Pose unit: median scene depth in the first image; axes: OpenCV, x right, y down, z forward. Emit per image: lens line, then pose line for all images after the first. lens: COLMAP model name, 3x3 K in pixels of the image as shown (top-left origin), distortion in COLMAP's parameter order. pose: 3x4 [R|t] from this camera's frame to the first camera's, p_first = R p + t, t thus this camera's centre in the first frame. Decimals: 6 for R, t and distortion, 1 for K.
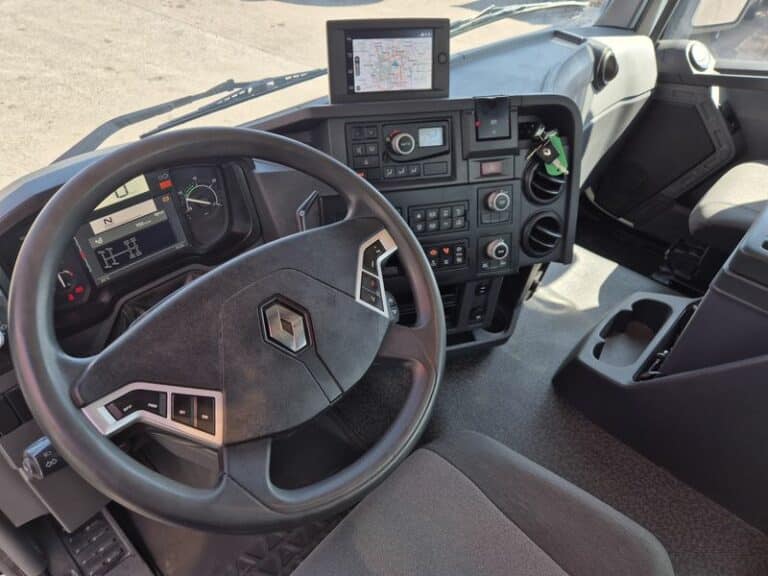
lens RADIAL K [[524.1, 0, 383.7], [0, 524.1, 262.9], [0, 0, 1]] dist [0.069890, -0.072912]
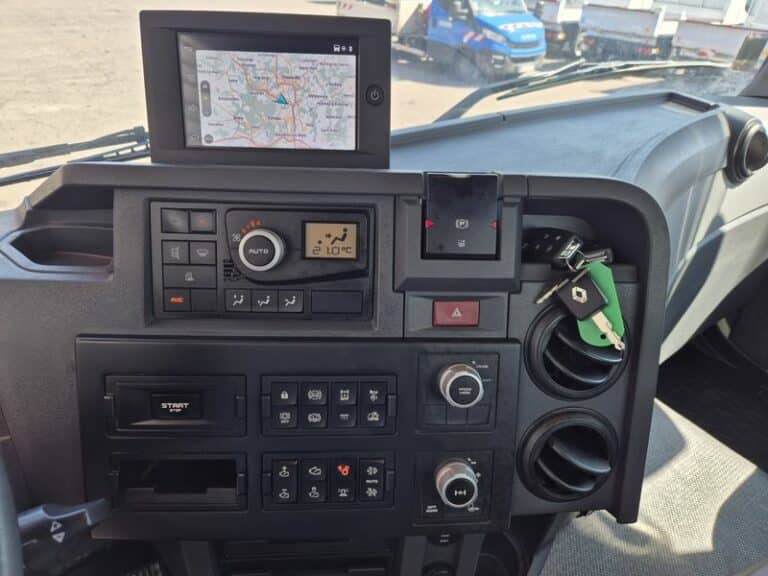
lens RADIAL K [[524.1, 0, 383.7], [0, 524.1, 262.9], [0, 0, 1]] dist [0.069890, -0.072912]
pose [[0.968688, 0.108323, -0.223403, 0.241689], [-0.137380, 0.983359, -0.118880, -0.157897], [0.206808, 0.145849, 0.967449, 0.503545]]
